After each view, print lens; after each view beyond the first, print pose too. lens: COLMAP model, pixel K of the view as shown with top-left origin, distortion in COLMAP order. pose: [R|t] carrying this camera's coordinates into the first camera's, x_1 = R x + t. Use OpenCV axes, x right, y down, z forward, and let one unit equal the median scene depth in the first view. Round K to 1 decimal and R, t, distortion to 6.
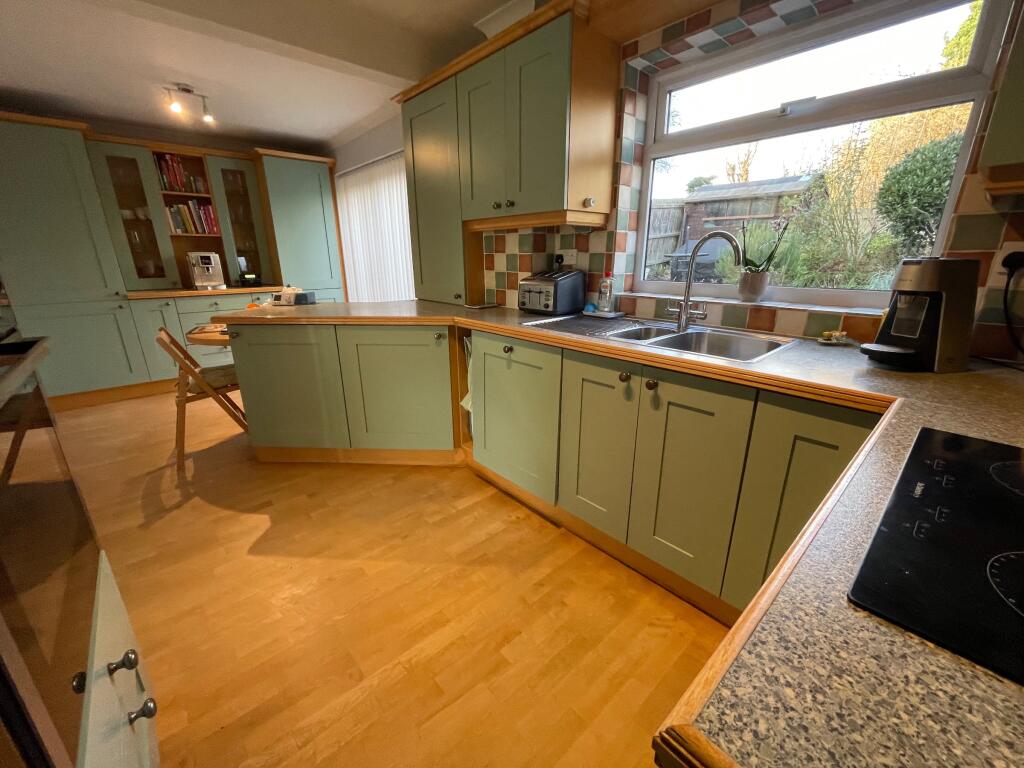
lens RADIAL K [[412.0, 0, 507.7], [0, 412.0, 379.7], [0, 0, 1]] dist [-0.000569, 0.001449]
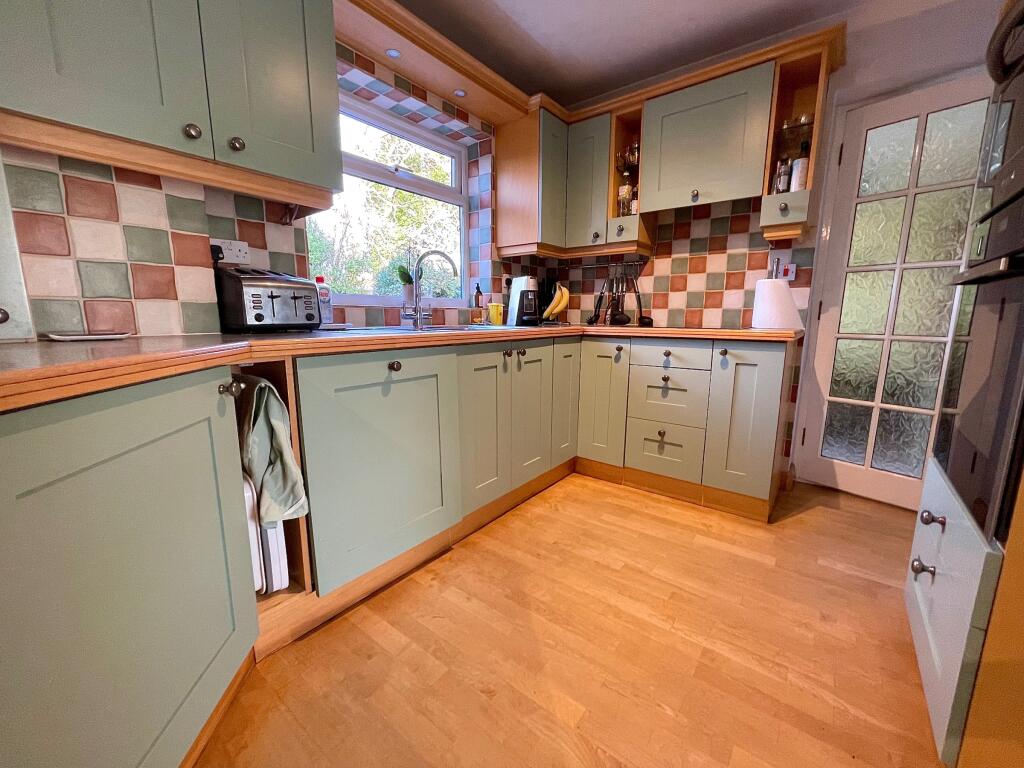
lens RADIAL K [[412.0, 0, 510.5], [0, 412.0, 386.7], [0, 0, 1]] dist [-0.000569, 0.001449]
pose [[-0.173528, -0.164390, 0.971012, -0.681217], [0.286768, 0.934810, 0.209509, -0.121504], [-0.942153, 0.314810, -0.115074, 0.822569]]
